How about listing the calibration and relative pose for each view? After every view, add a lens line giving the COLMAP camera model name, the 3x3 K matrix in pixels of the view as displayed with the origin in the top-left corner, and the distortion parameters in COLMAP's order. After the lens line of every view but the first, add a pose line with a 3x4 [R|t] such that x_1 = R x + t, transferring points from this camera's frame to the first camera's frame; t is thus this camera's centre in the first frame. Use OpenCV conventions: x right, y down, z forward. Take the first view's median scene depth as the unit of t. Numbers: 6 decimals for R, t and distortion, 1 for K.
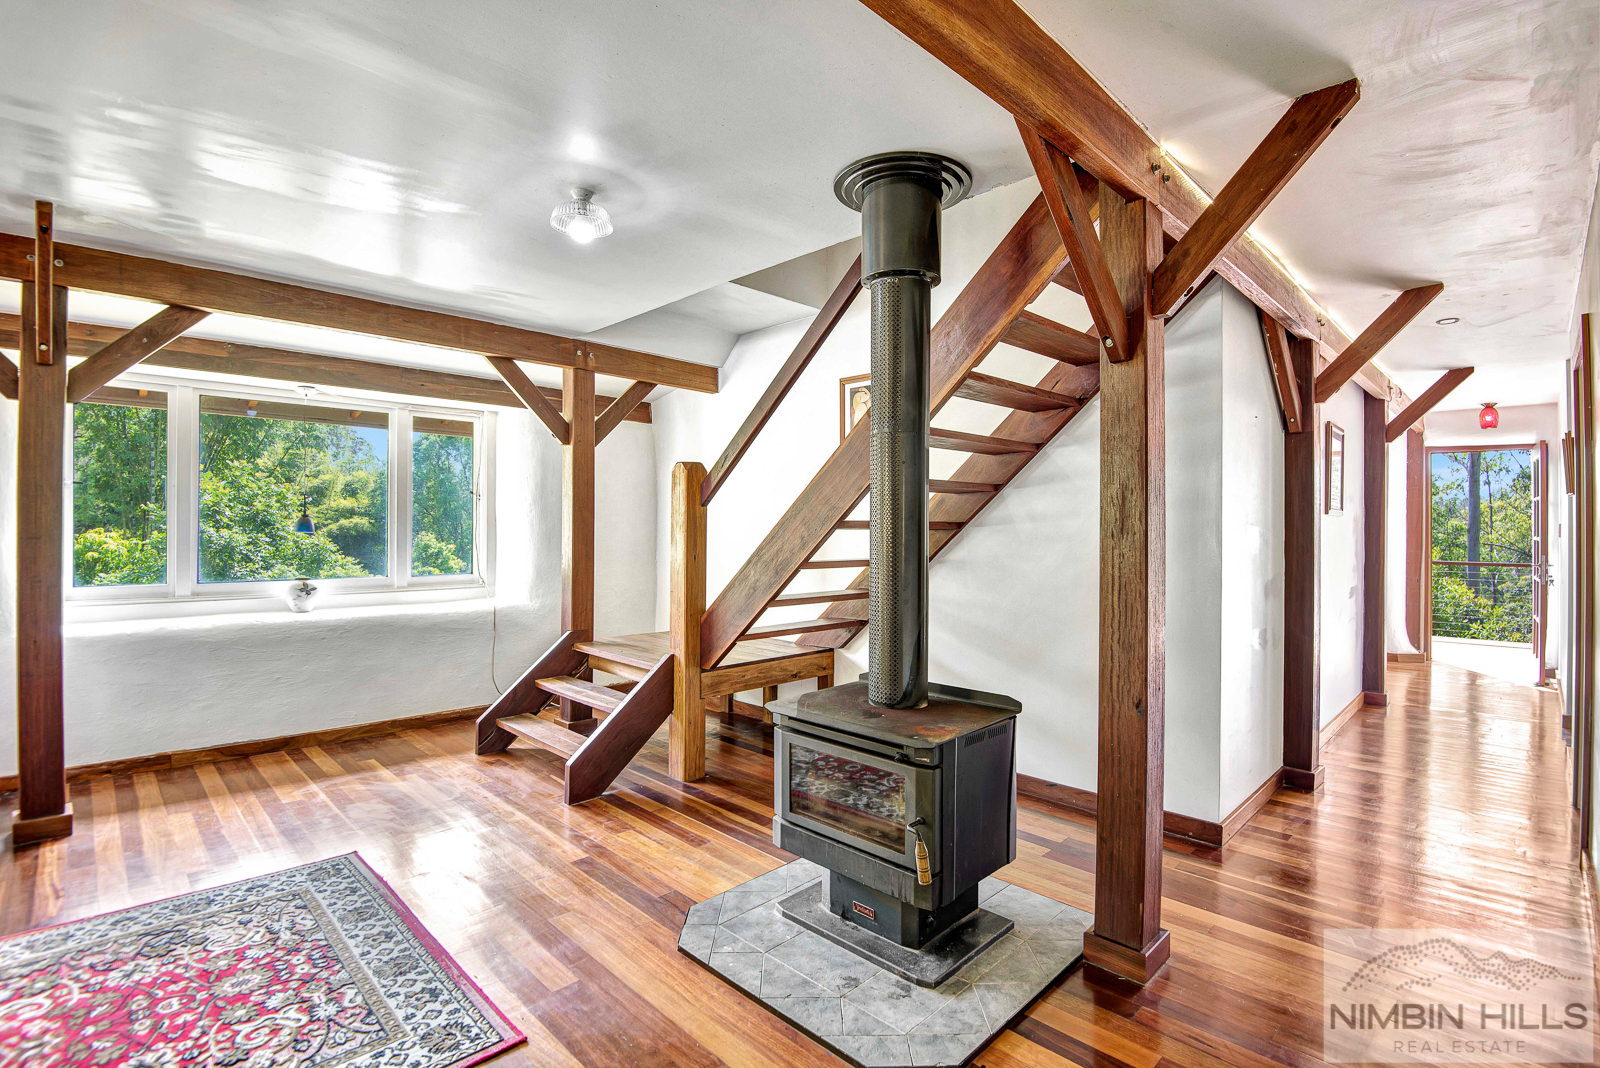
lens RADIAL K [[755.2, 0, 796.4], [0, 755.2, 527.1], [0, 0, 1]] dist [-0.023414, -0.006692]
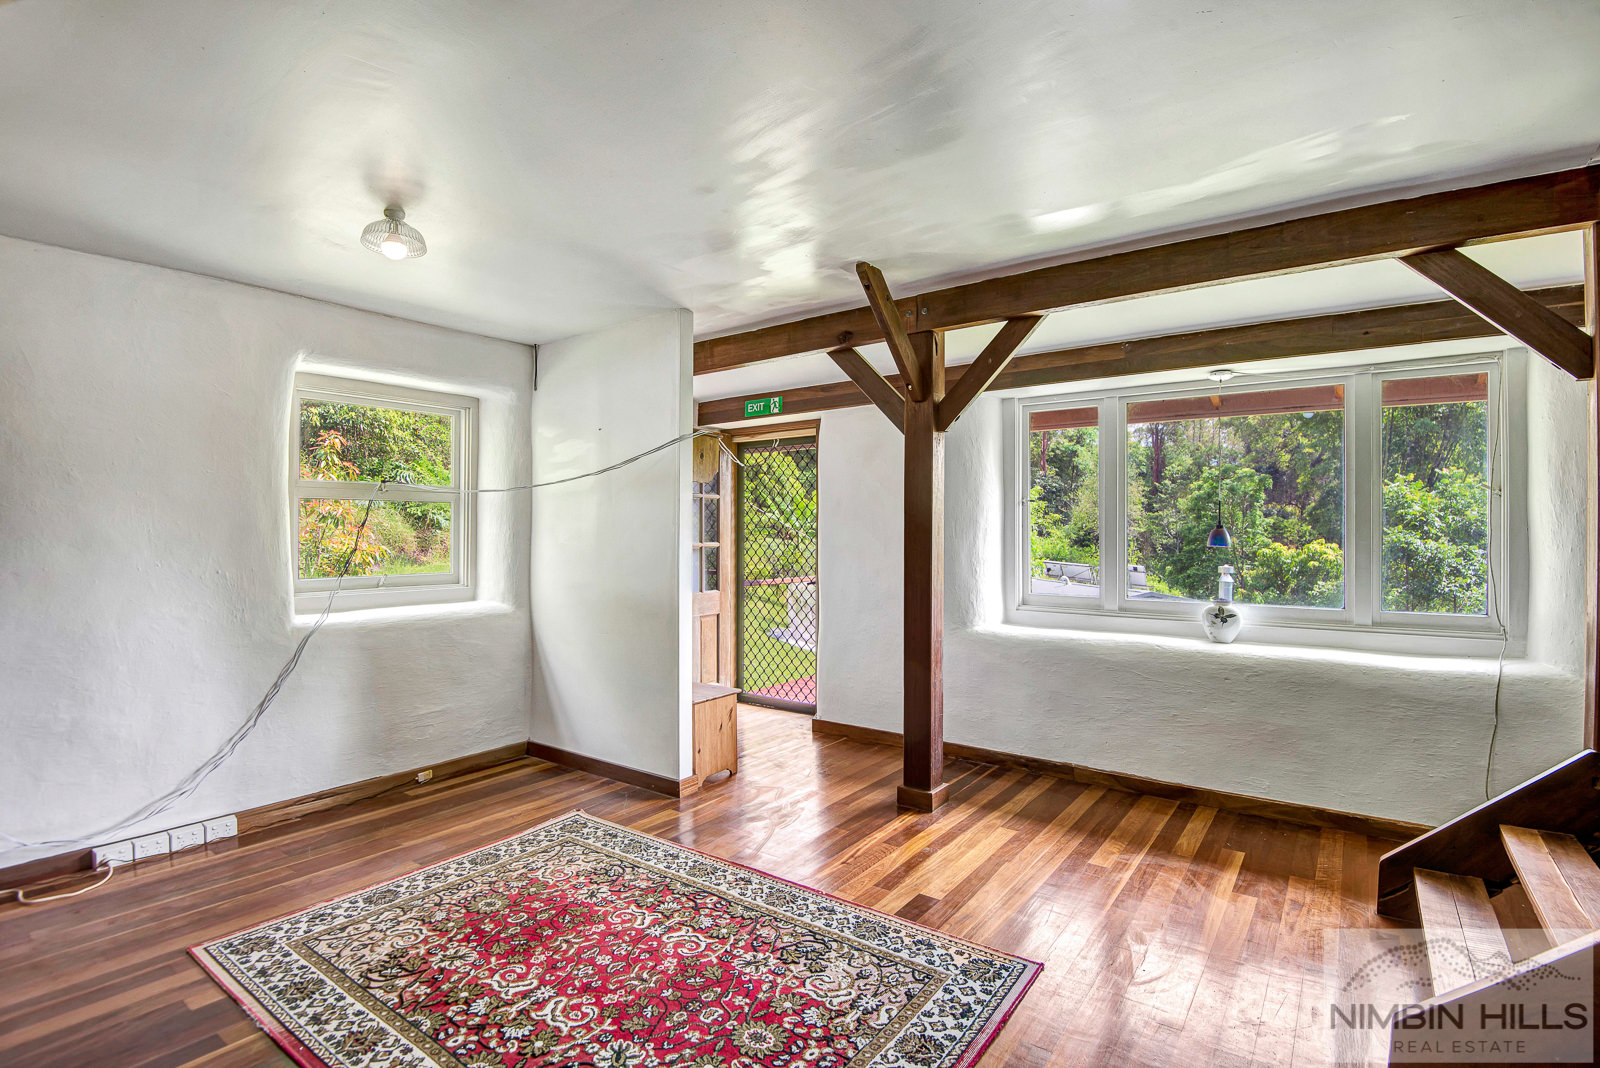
lens RADIAL K [[755.2, 0, 814.4], [0, 755.2, 531.8], [0, 0, 1]] dist [-0.023414, -0.006692]
pose [[0.179360, -0.007031, -0.983758, 0.110845], [-0.001344, 0.999972, -0.007392, -0.004129], [0.983783, 0.002648, 0.179345, 0.551226]]
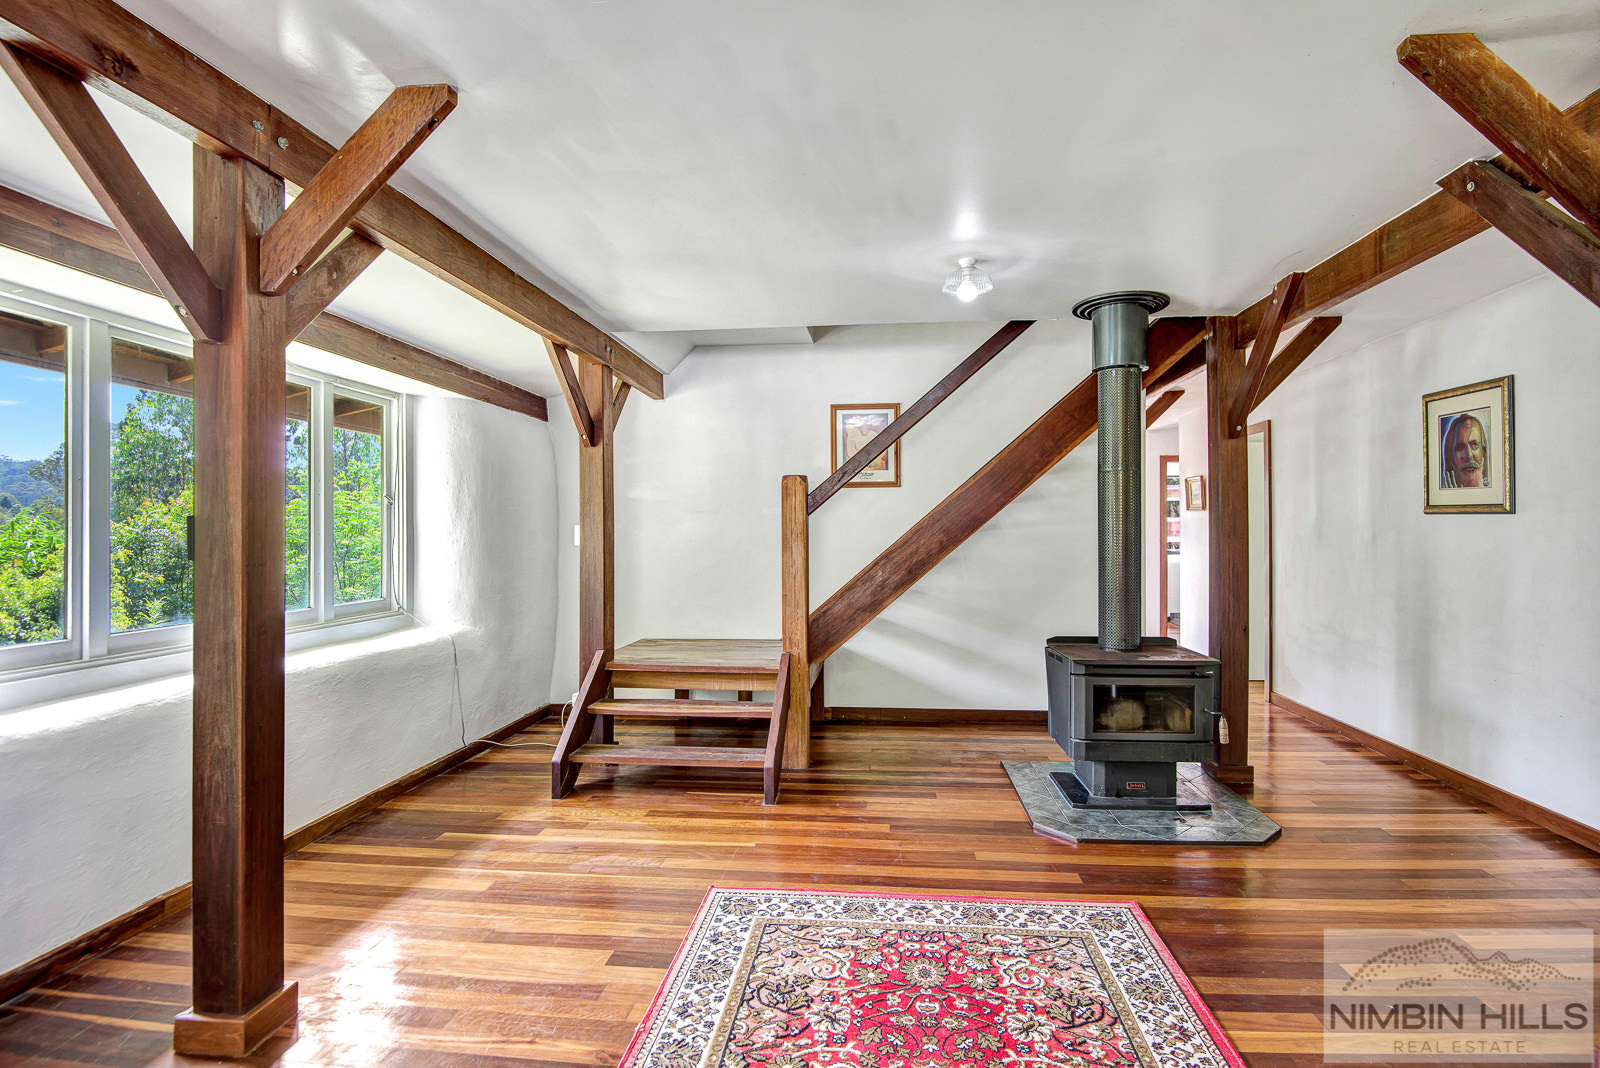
lens RADIAL K [[755.2, 0, 811.9], [0, 755.2, 539.7], [0, 0, 1]] dist [-0.023414, -0.006692]
pose [[0.772188, -0.019034, 0.635109, -0.951594], [0.011226, 0.999804, 0.016314, -0.012633], [-0.635295, -0.005467, 0.772250, 0.168812]]
